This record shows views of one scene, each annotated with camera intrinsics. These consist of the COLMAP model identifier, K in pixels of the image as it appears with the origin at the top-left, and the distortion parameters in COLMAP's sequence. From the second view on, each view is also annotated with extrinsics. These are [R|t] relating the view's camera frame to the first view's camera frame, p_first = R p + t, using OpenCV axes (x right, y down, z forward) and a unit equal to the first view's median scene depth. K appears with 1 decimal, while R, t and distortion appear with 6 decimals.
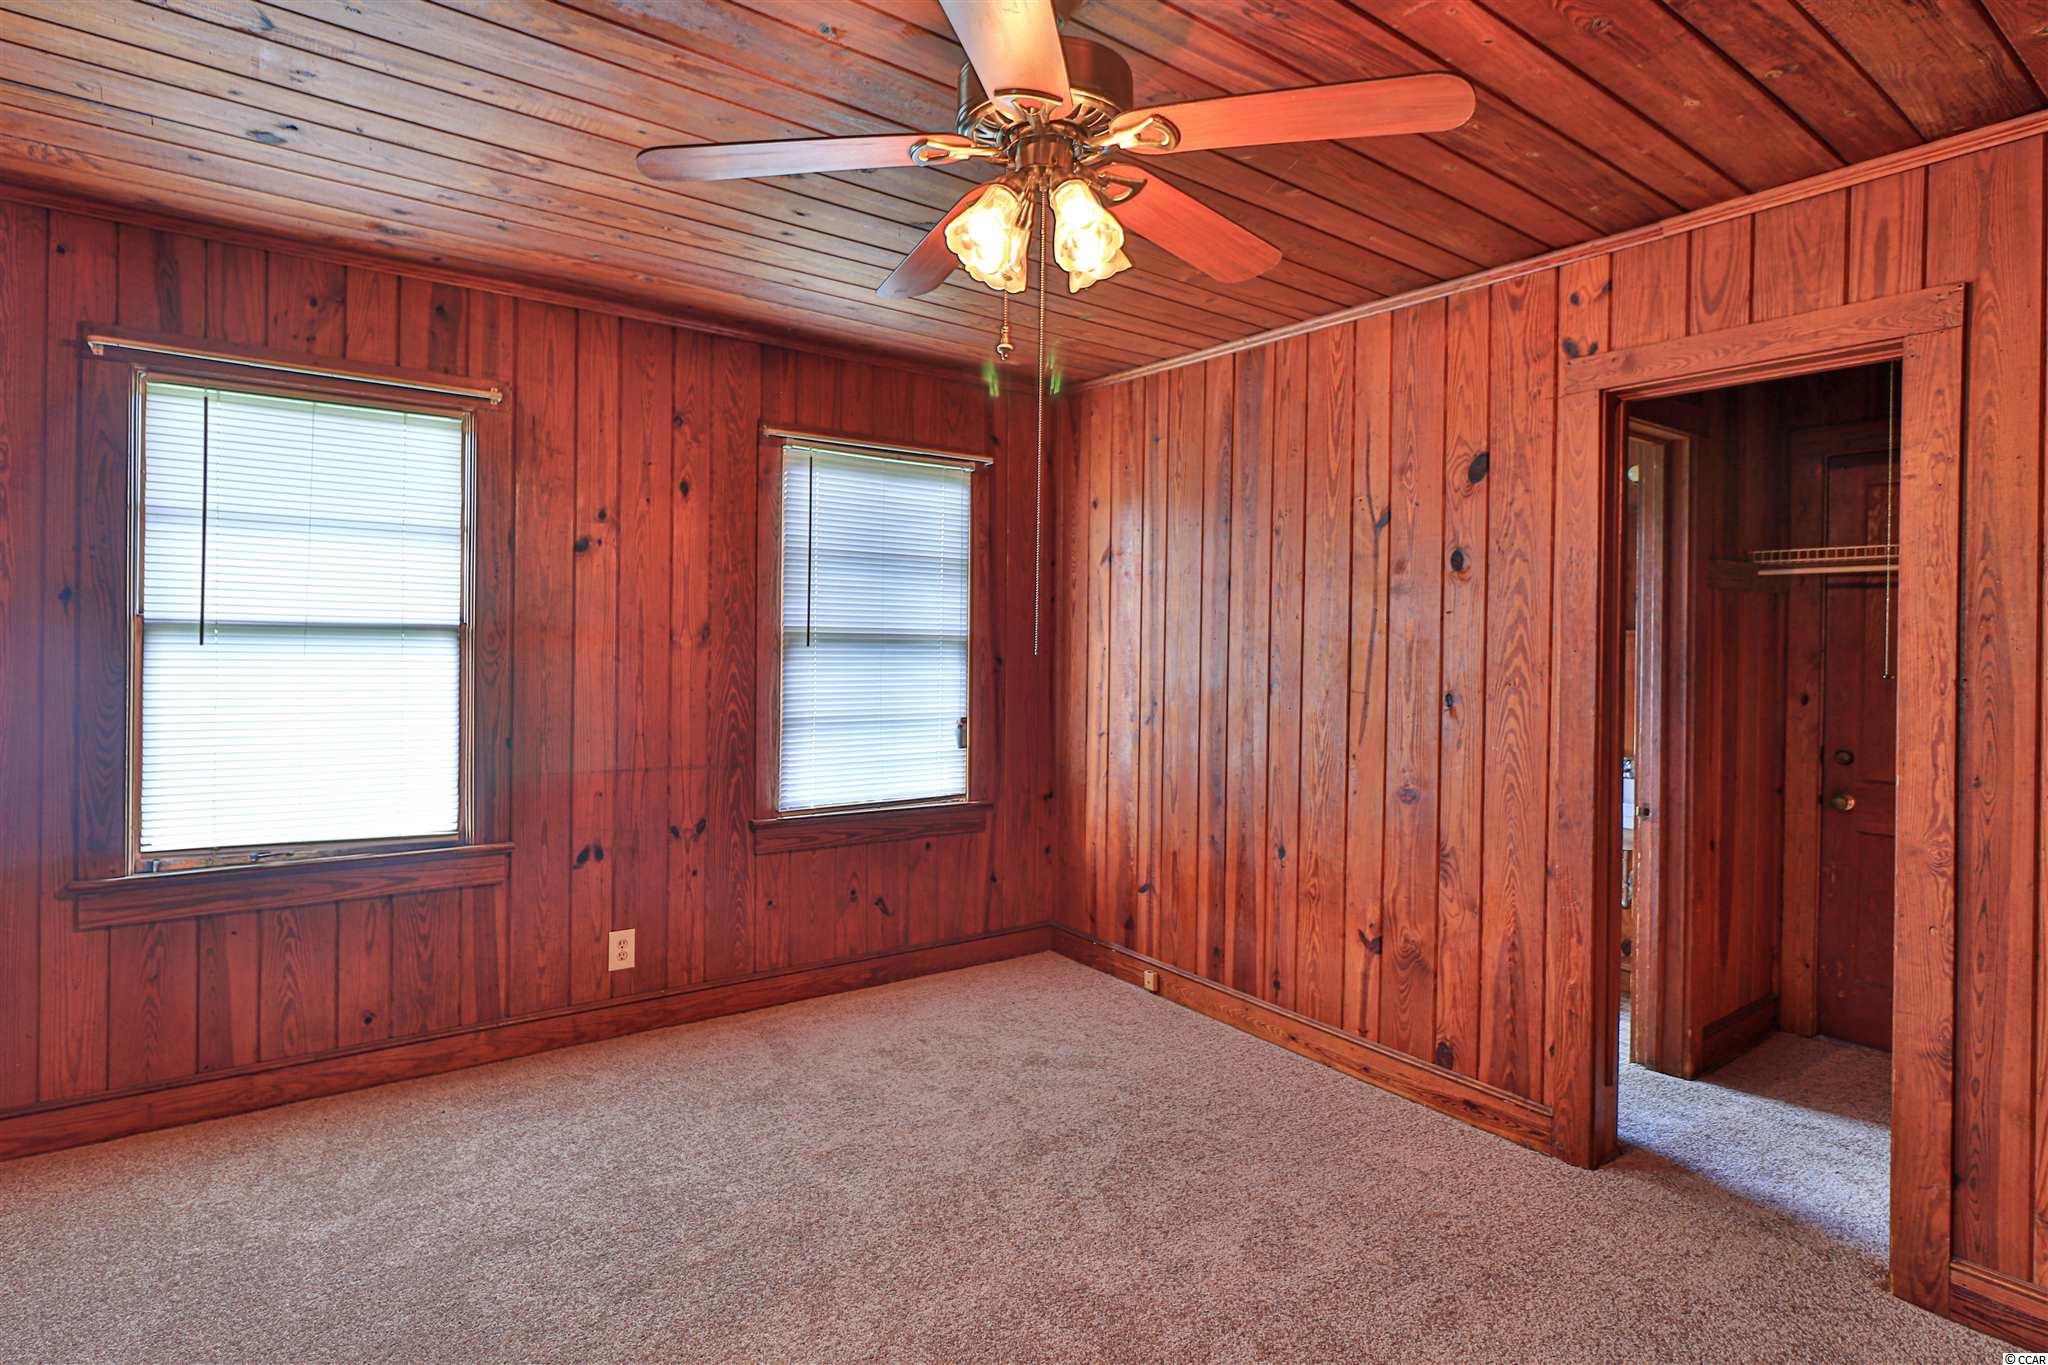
lens RADIAL K [[1051.4, 0, 973.4], [0, 1051.4, 656.1], [0, 0, 1]] dist [0.009877, -0.005178]
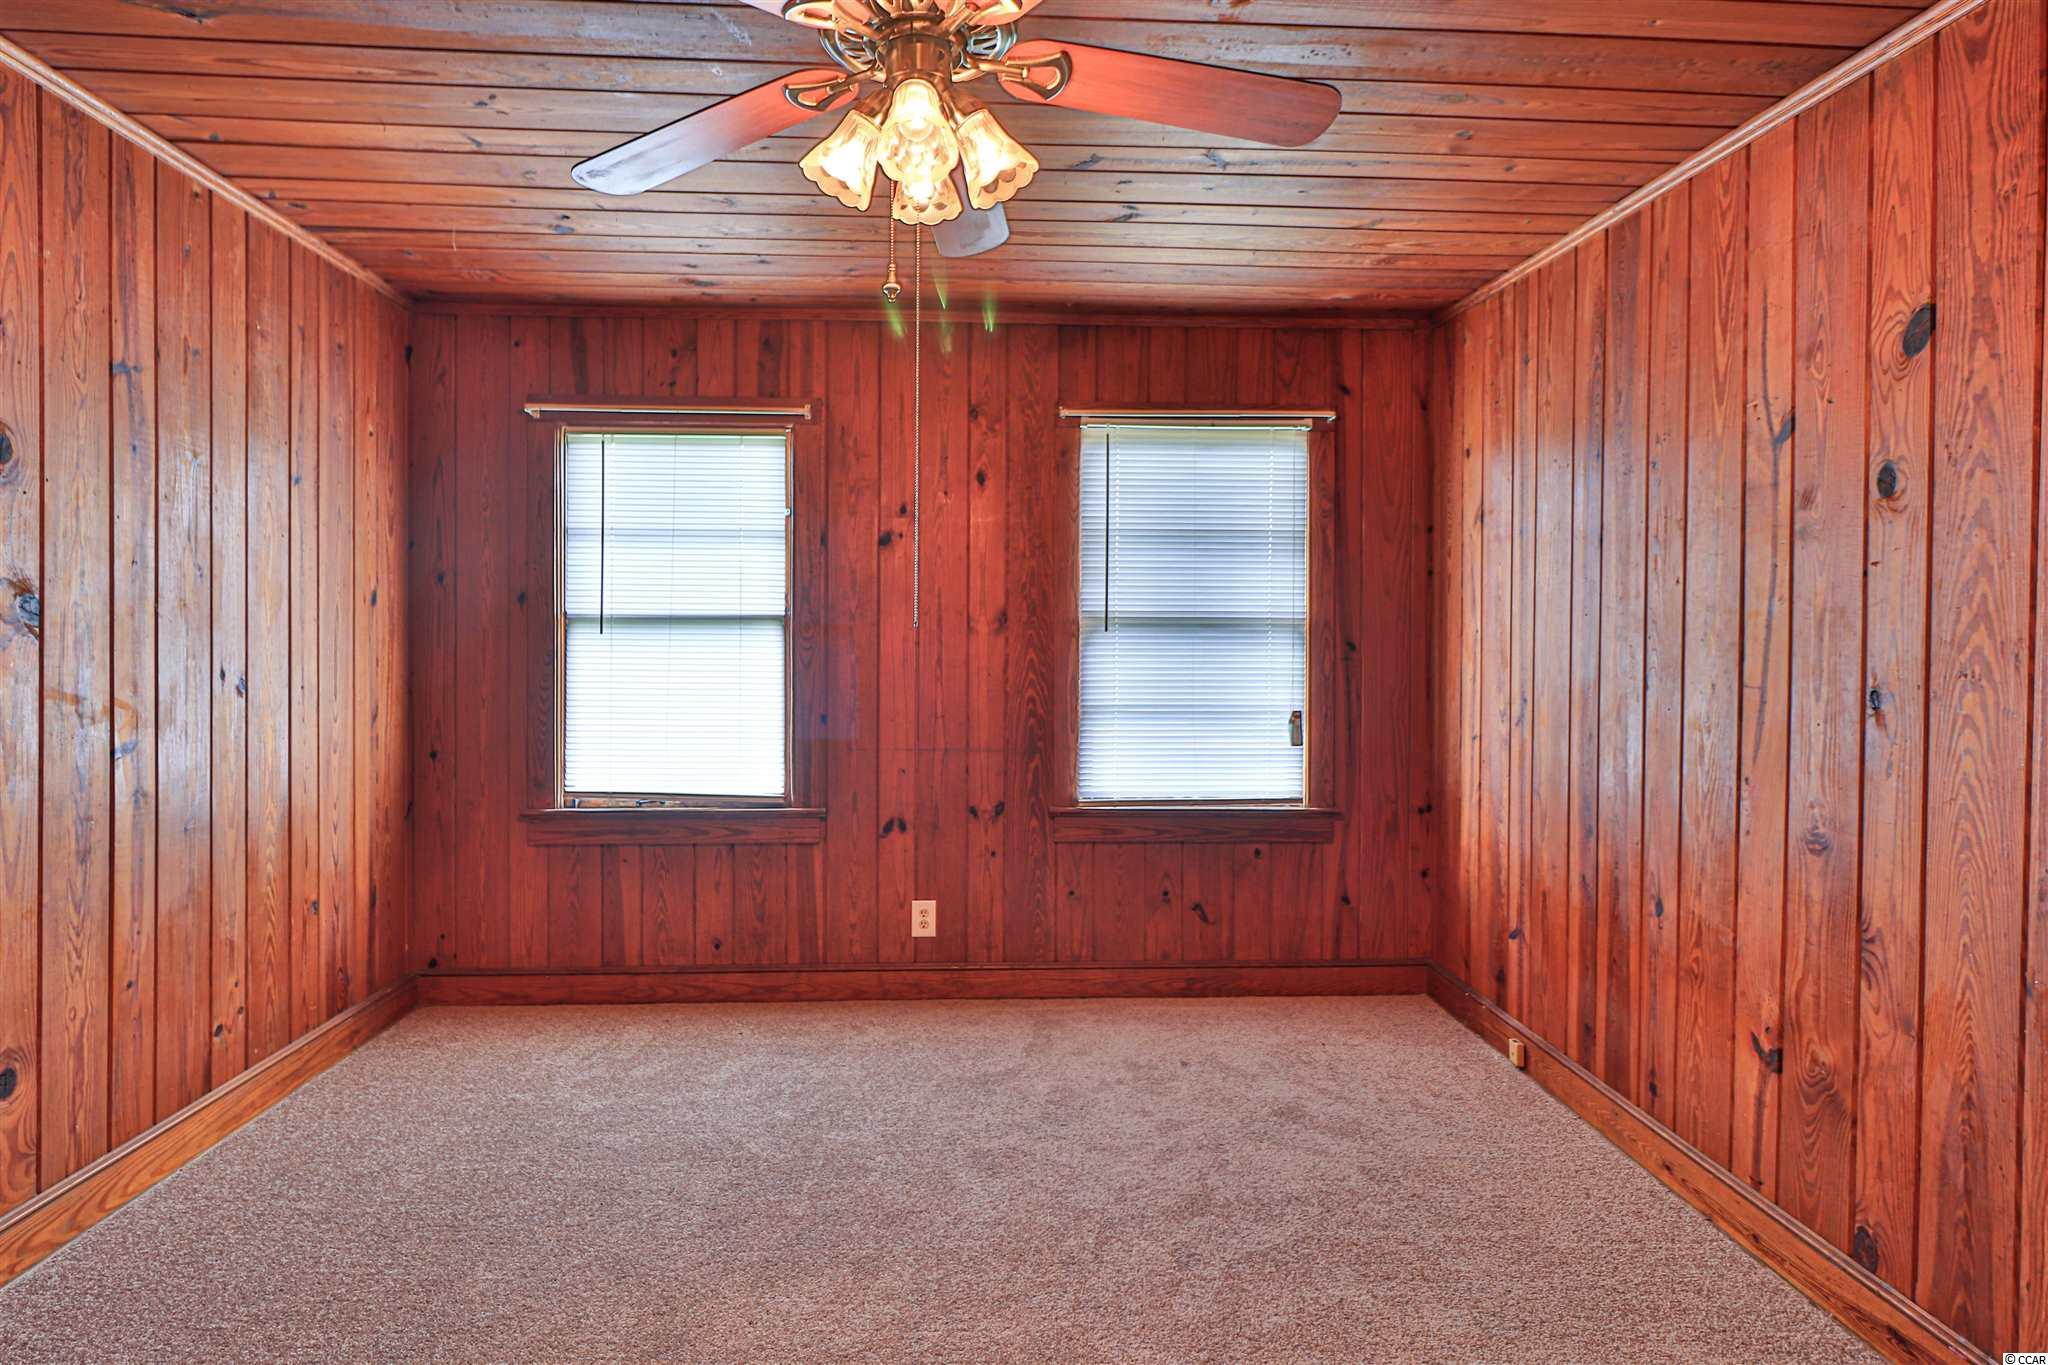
lens RADIAL K [[1051.4, 0, 998.4], [0, 1051.4, 656.8], [0, 0, 1]] dist [0.009877, -0.005178]
pose [[0.842886, 0.000821, -0.538091, 0.325397], [0.002417, 0.999983, 0.005311, 0.010127], [0.538086, -0.005778, 0.842870, 0.158410]]
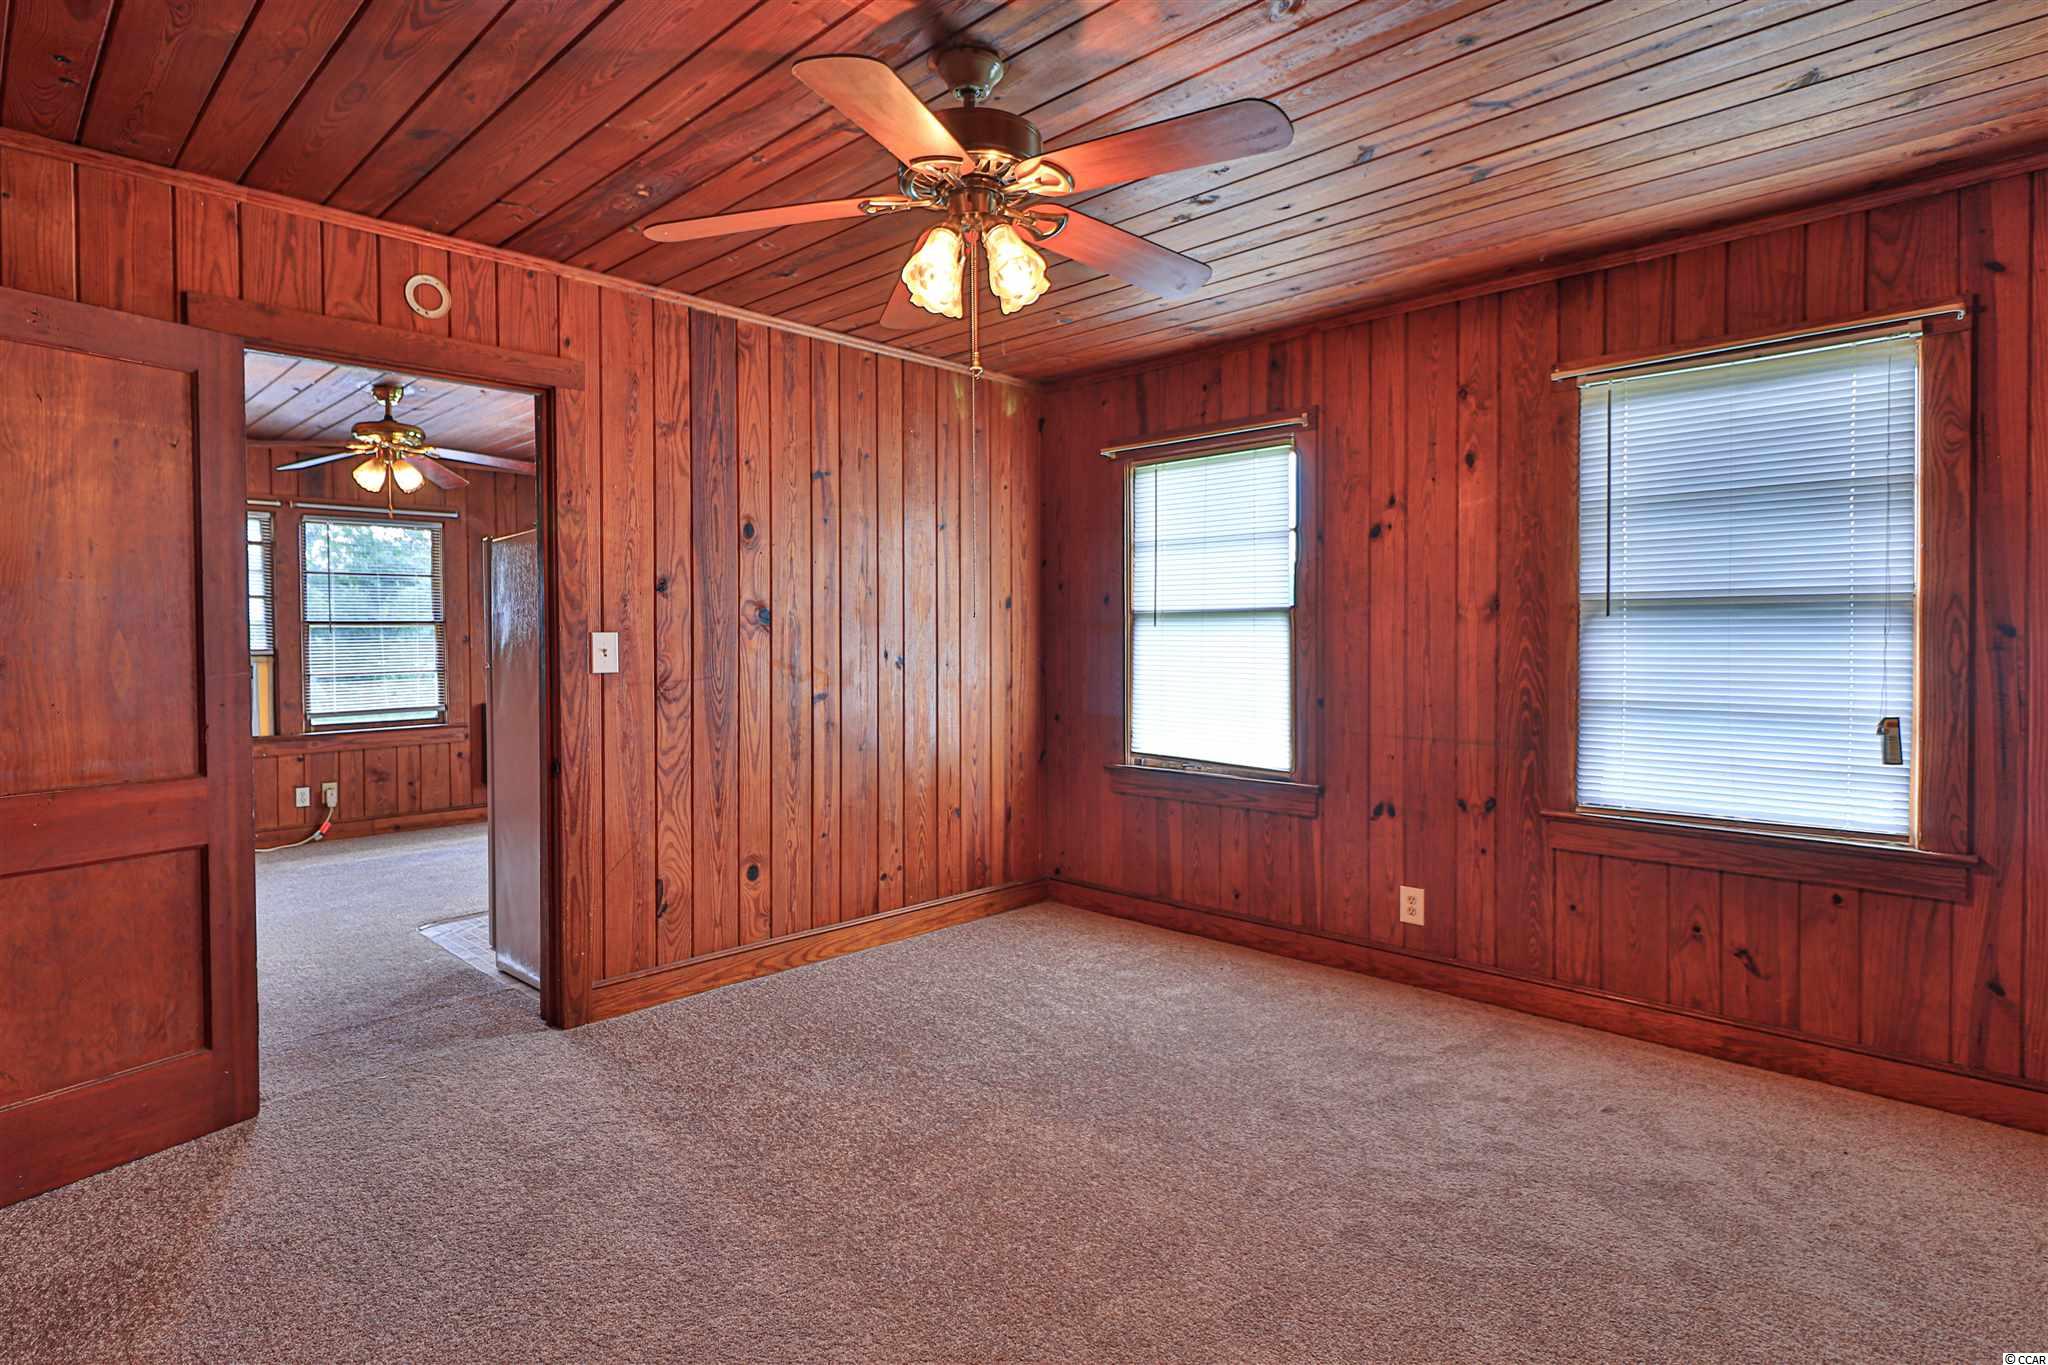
lens RADIAL K [[1051.4, 0, 1019.7], [0, 1051.4, 655.5], [0, 0, 1]] dist [0.009877, -0.005178]
pose [[0.191430, 0.008606, -0.981468, 0.686879], [0.002182, 0.999955, 0.009194, 0.015873], [0.981504, -0.003902, 0.191403, 0.438505]]
